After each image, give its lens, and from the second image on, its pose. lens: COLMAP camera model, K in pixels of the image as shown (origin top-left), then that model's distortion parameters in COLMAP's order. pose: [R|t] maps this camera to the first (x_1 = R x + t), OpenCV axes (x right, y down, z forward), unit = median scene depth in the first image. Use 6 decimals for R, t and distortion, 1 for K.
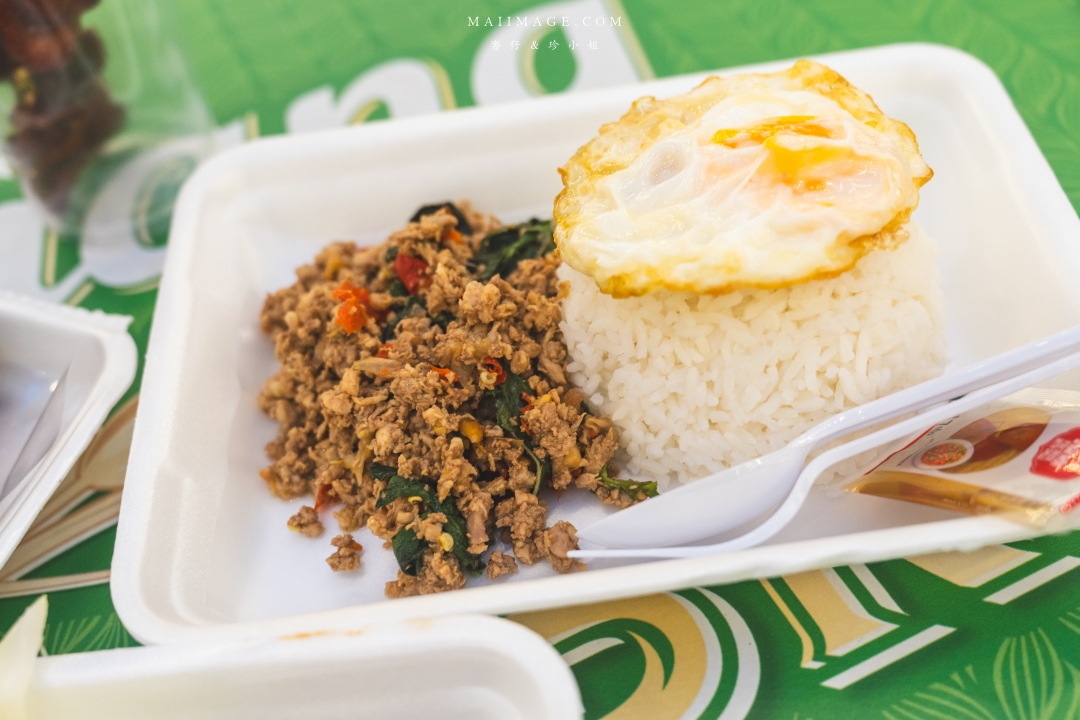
lens RADIAL K [[1298.0, 0, 540.0], [0, 1298.0, 360.0], [0, 0, 1]] dist [0.007865, -0.000437]
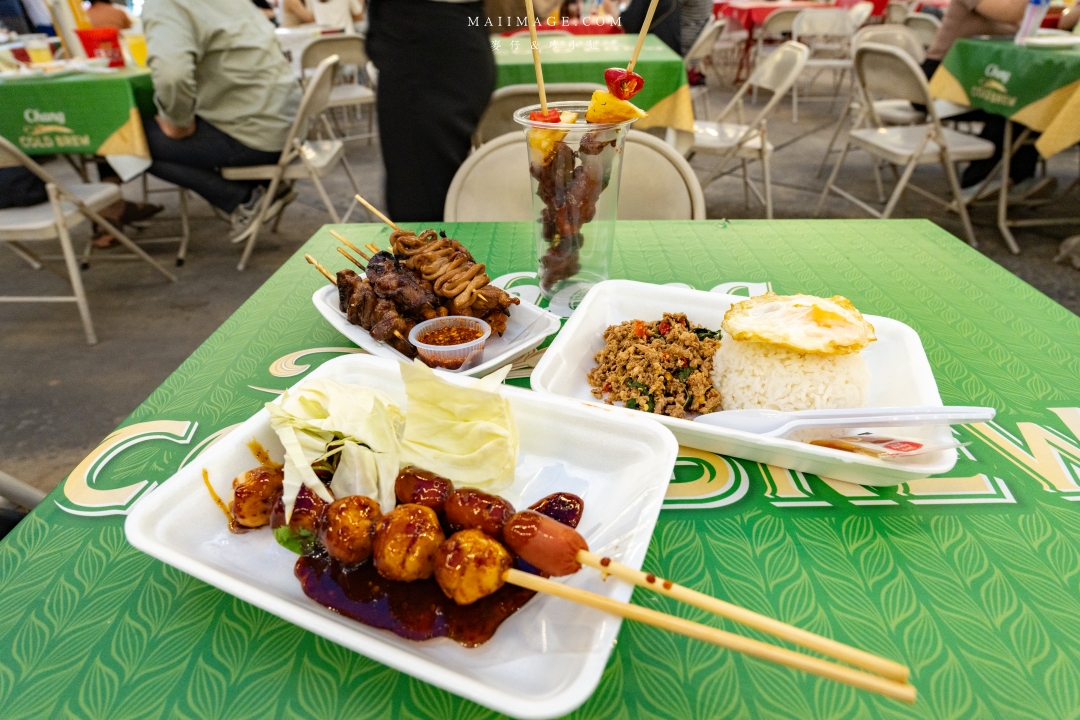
lens RADIAL K [[608.2, 0, 540.0], [0, 608.2, 360.0], [0, 0, 1]] dist [0.002246, 0.000575]
pose [[0.900137, 0.318206, -0.297488, 0.071314], [-0.377501, 0.910601, -0.168221, 0.331721], [0.217364, 0.263724, 0.939789, -0.250675]]
